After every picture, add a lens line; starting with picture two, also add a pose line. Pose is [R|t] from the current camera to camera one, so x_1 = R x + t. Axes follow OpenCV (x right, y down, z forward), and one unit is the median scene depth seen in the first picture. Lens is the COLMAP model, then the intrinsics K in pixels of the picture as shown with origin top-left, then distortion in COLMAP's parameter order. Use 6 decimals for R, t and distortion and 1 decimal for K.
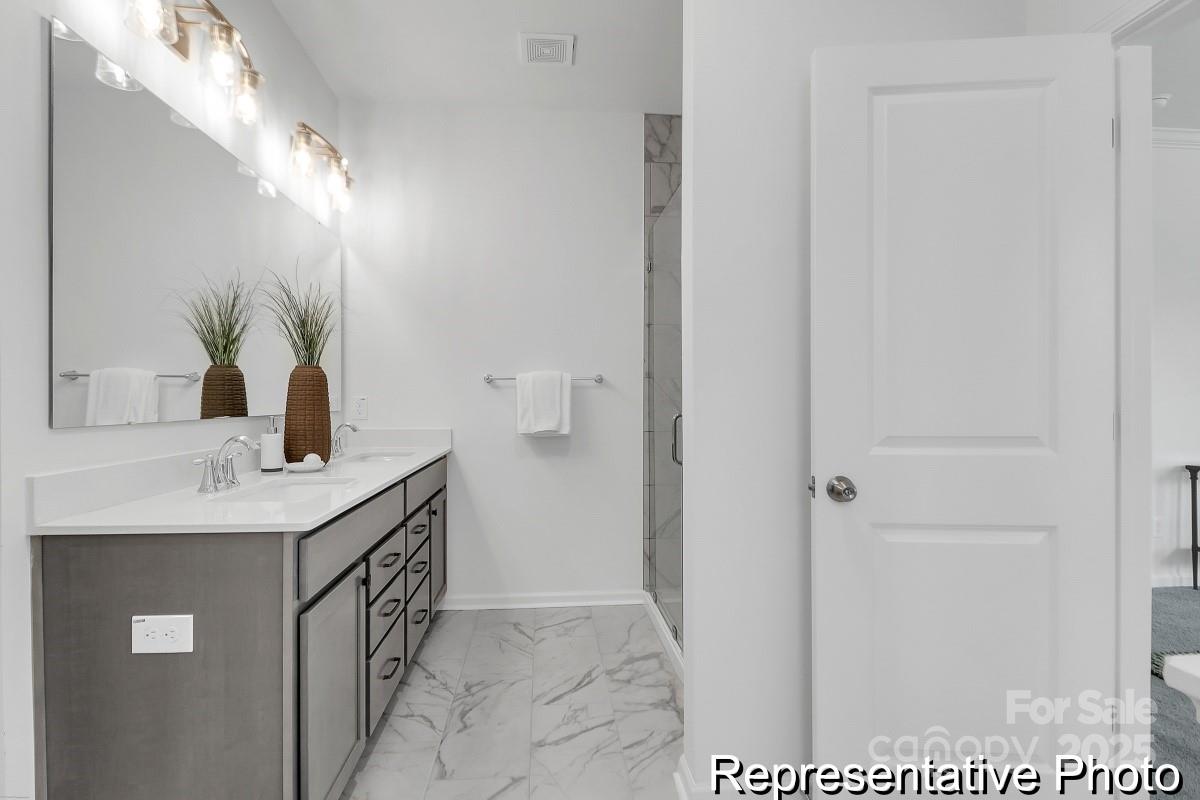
lens RADIAL K [[557.7, 0, 600.0], [0, 557.7, 400.0], [0, 0, 1]] dist [0.000541, -0.000182]
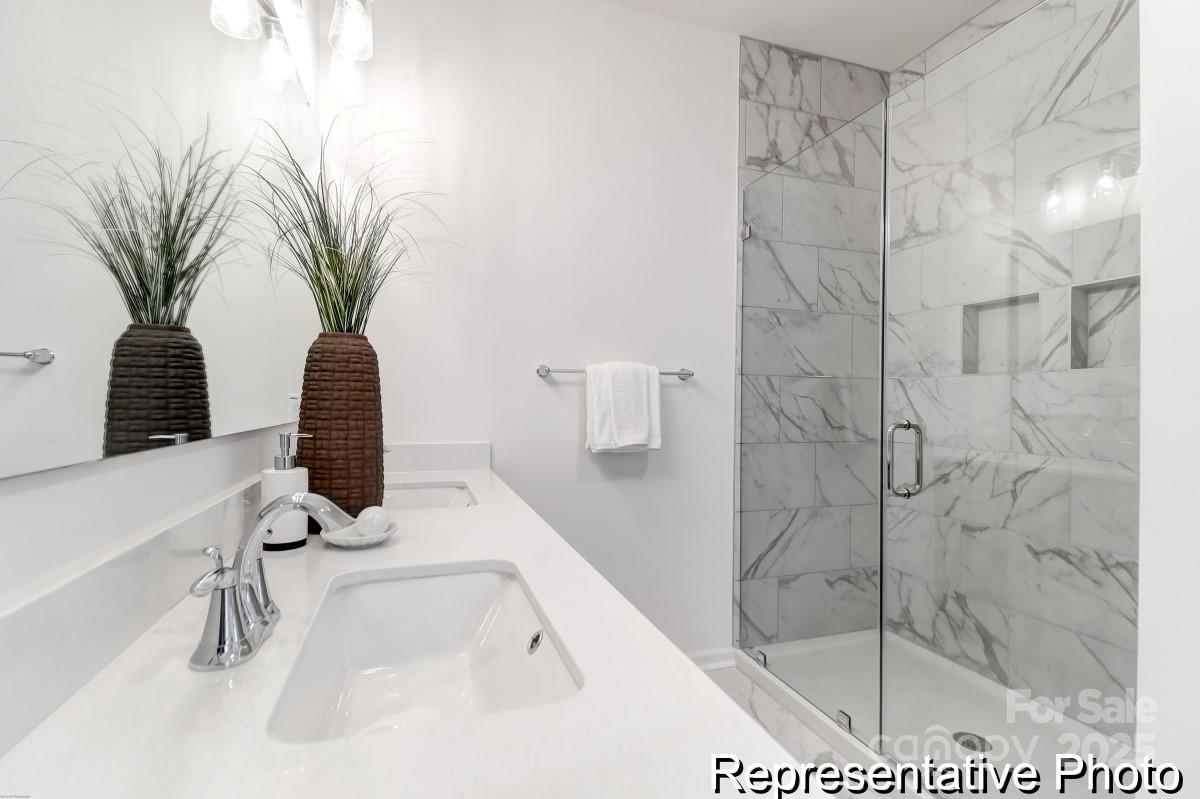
lens RADIAL K [[540.3, 0, 601.3], [0, 540.3, 402.8], [0, 0, 1]] dist [-0.013971, -0.000364]
pose [[0.970870, 0.008376, 0.239460, -0.300585], [-0.009066, 0.999957, 0.001778, -0.000287], [-0.239435, -0.003898, 0.970905, 0.334367]]
